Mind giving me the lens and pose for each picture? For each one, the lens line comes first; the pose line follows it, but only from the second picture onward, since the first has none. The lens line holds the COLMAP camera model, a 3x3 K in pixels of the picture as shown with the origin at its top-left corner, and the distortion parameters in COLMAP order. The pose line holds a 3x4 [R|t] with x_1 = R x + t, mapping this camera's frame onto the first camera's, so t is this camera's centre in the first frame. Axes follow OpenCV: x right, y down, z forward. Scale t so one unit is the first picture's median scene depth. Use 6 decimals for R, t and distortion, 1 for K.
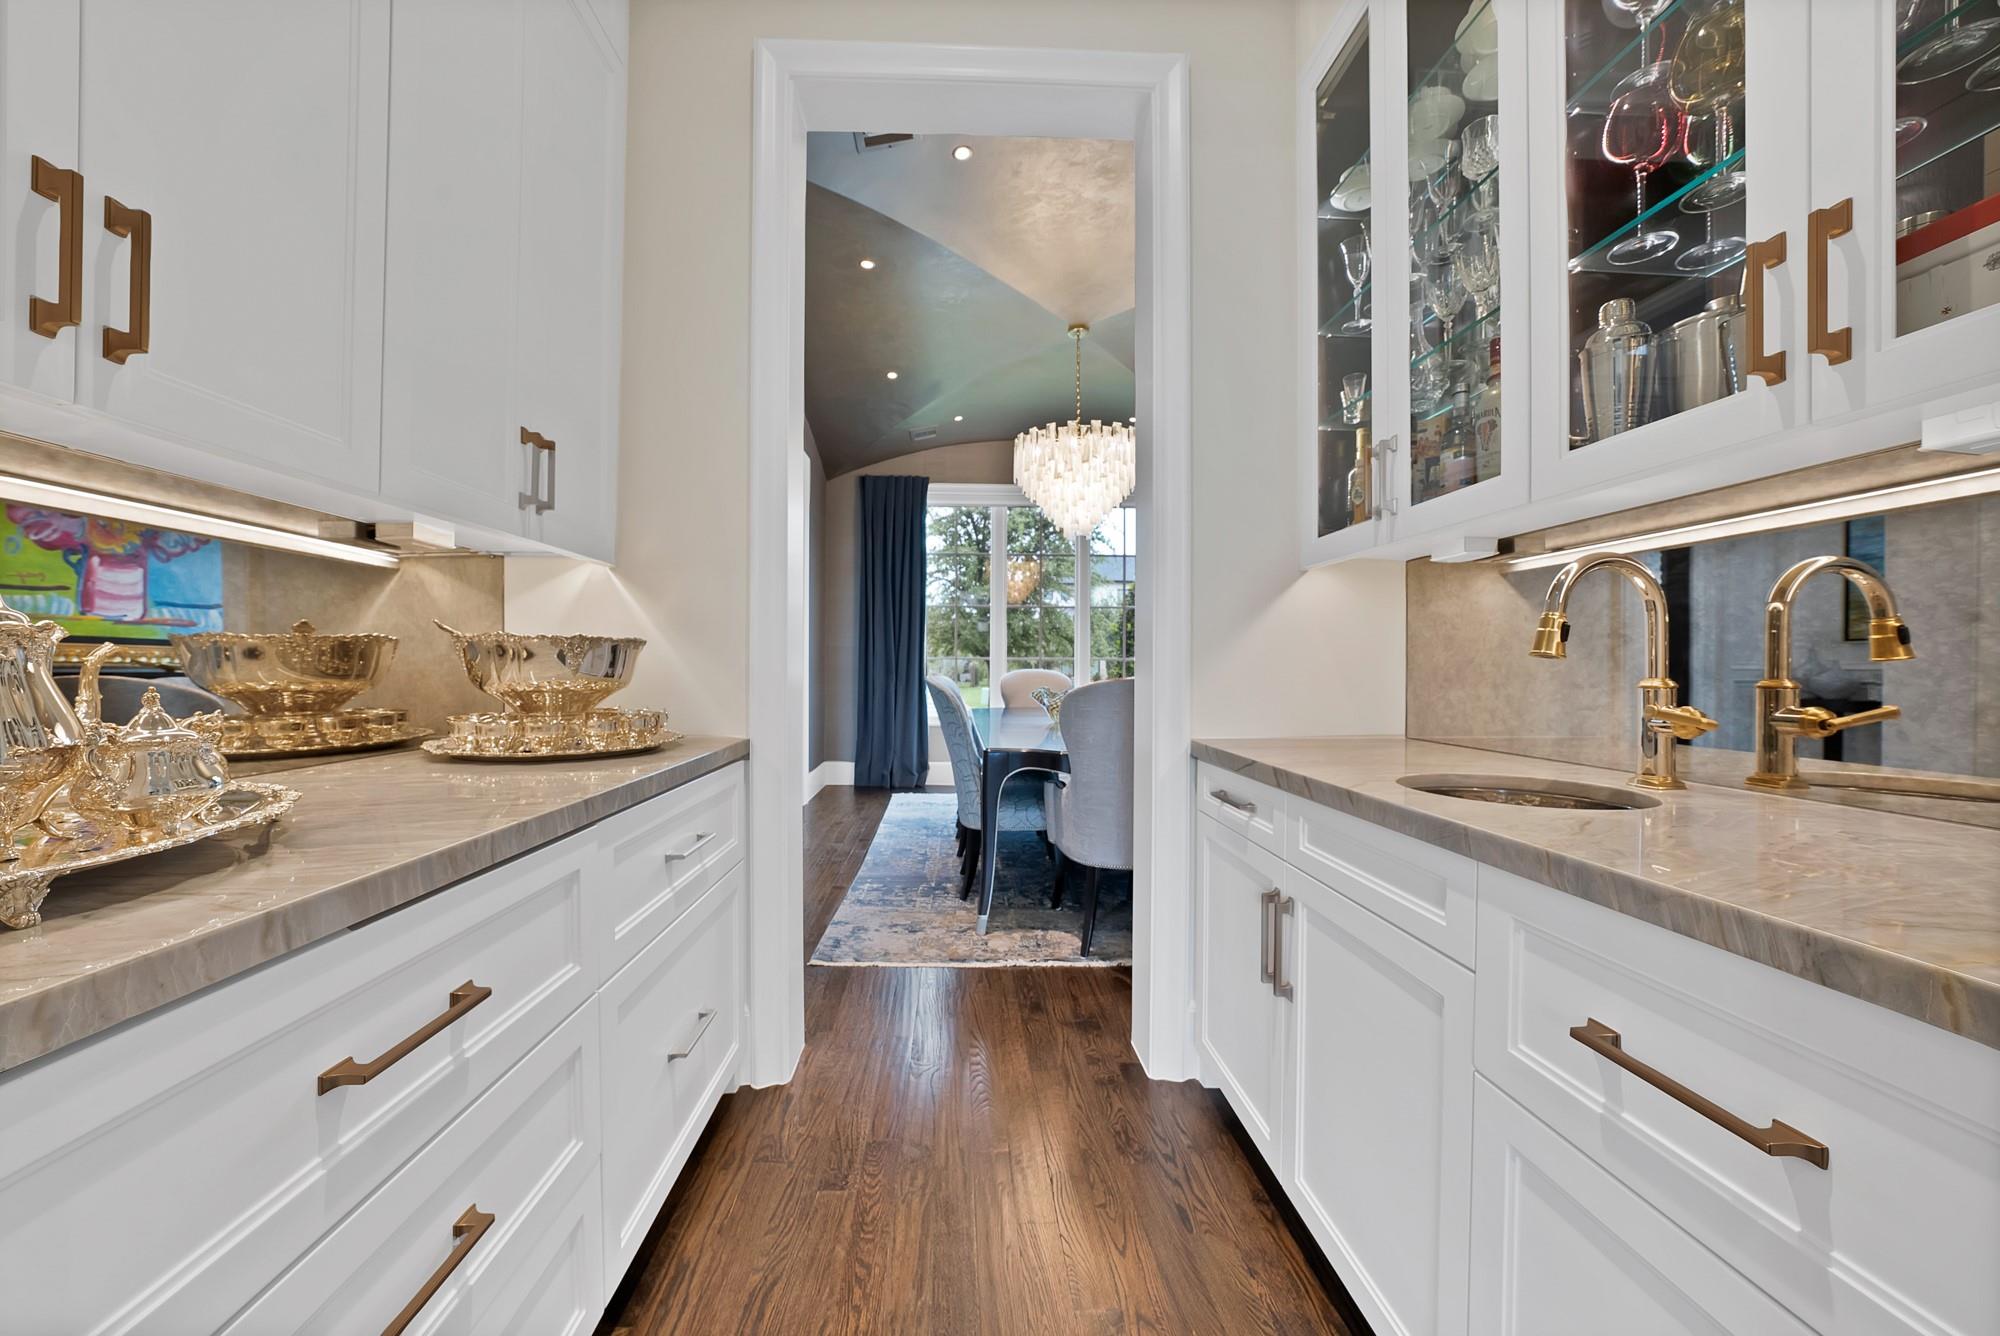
lens RADIAL K [[697.8, 0, 997.0], [0, 697.8, 662.9], [0, 0, 1]] dist [-0.002530, -0.000265]
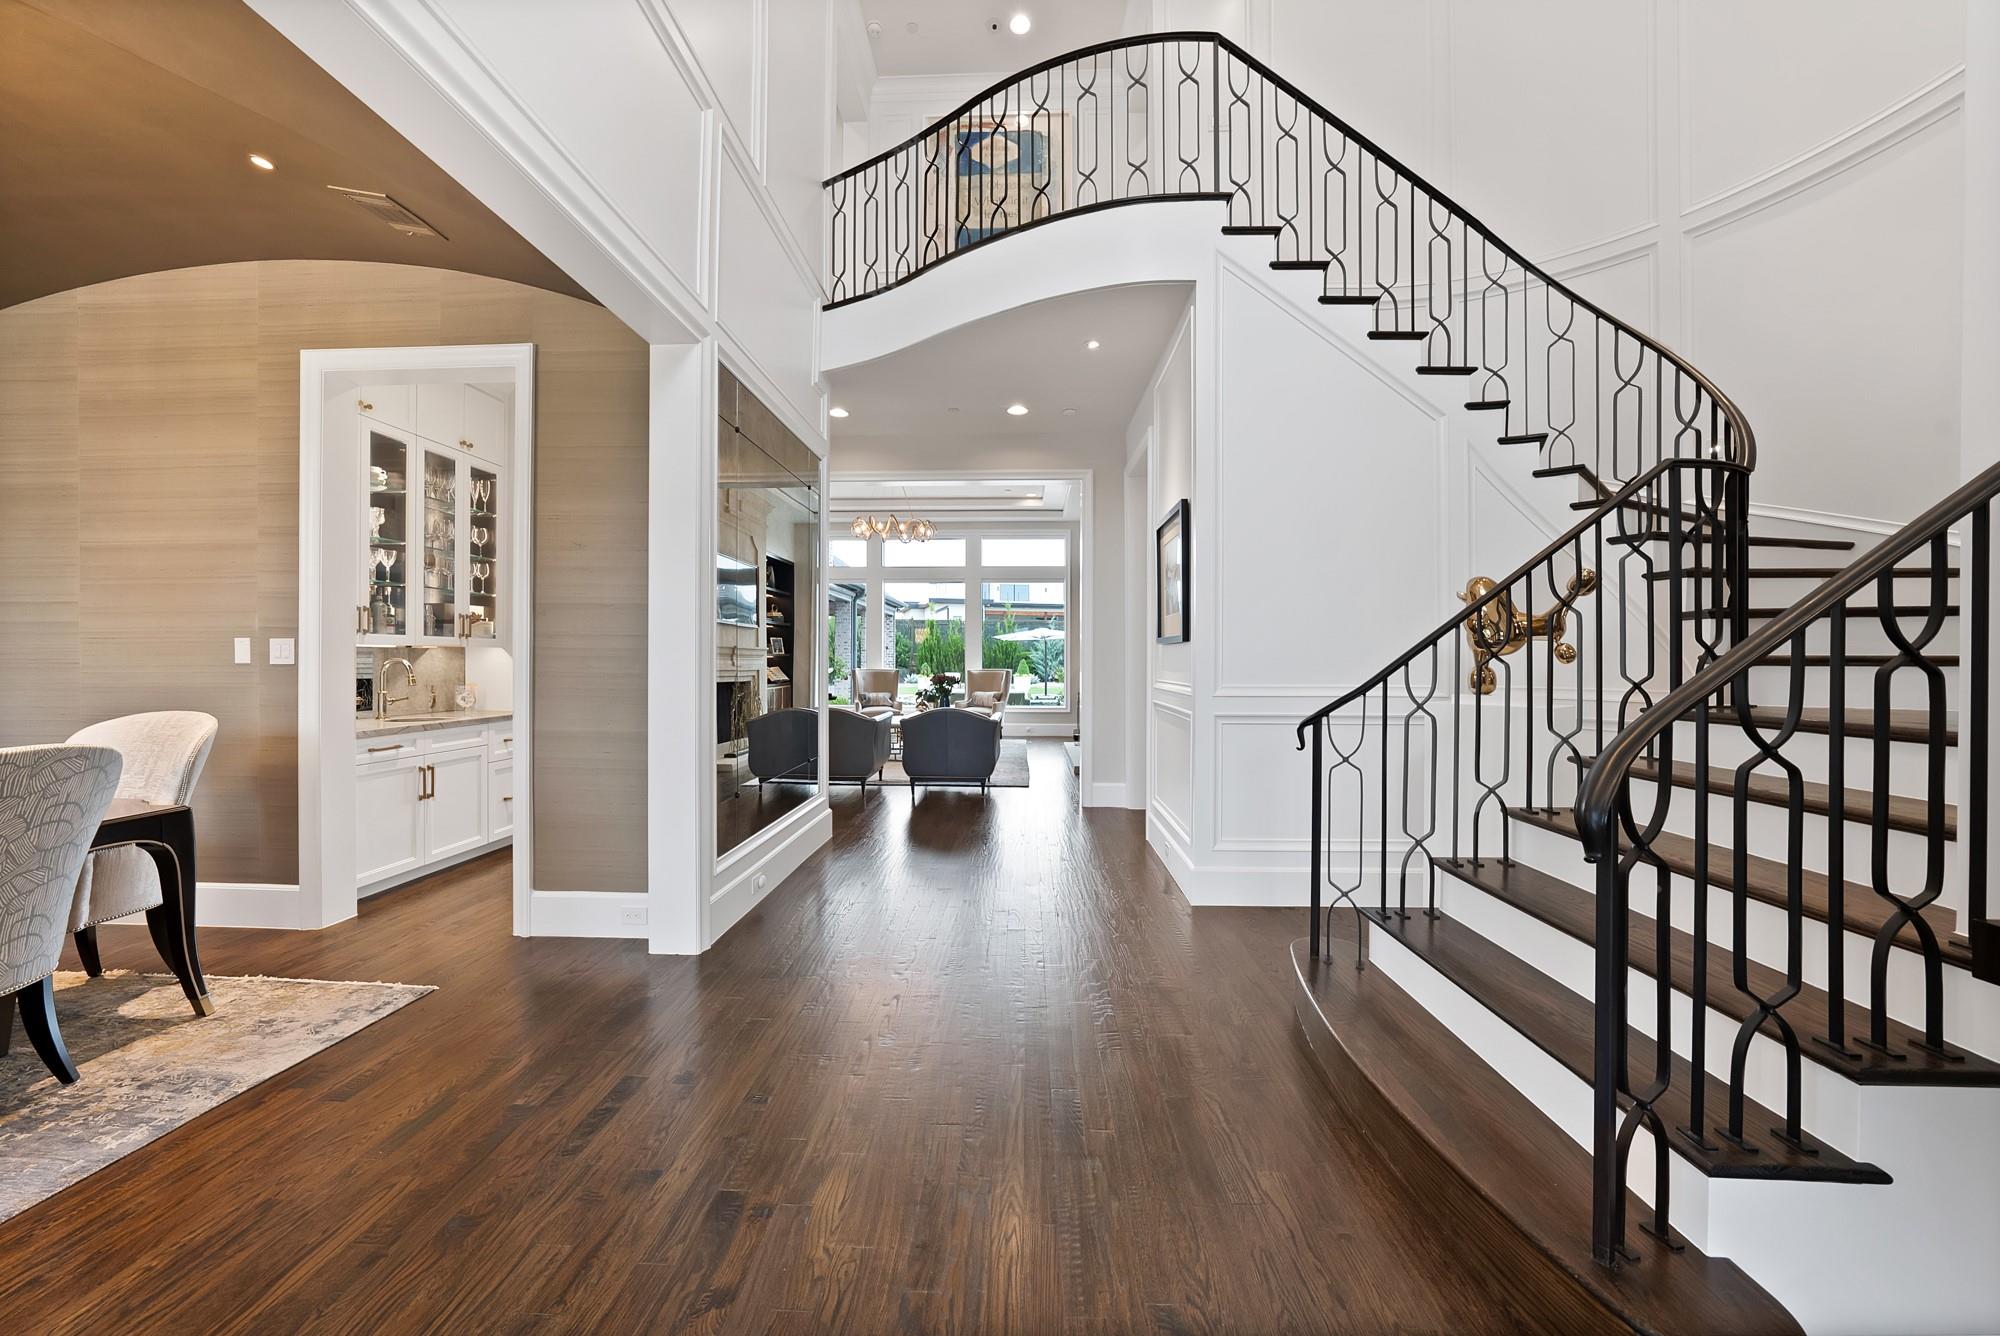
lens RADIAL K [[697.8, 0, 996.5], [0, 697.8, 662.2], [0, 0, 1]] dist [-0.002530, -0.000265]
pose [[-0.995407, -0.001760, 0.095720, -0.980901], [-0.001932, 0.999997, -0.001711, -0.044661], [-0.095717, -0.001888, -0.995407, 1.600931]]
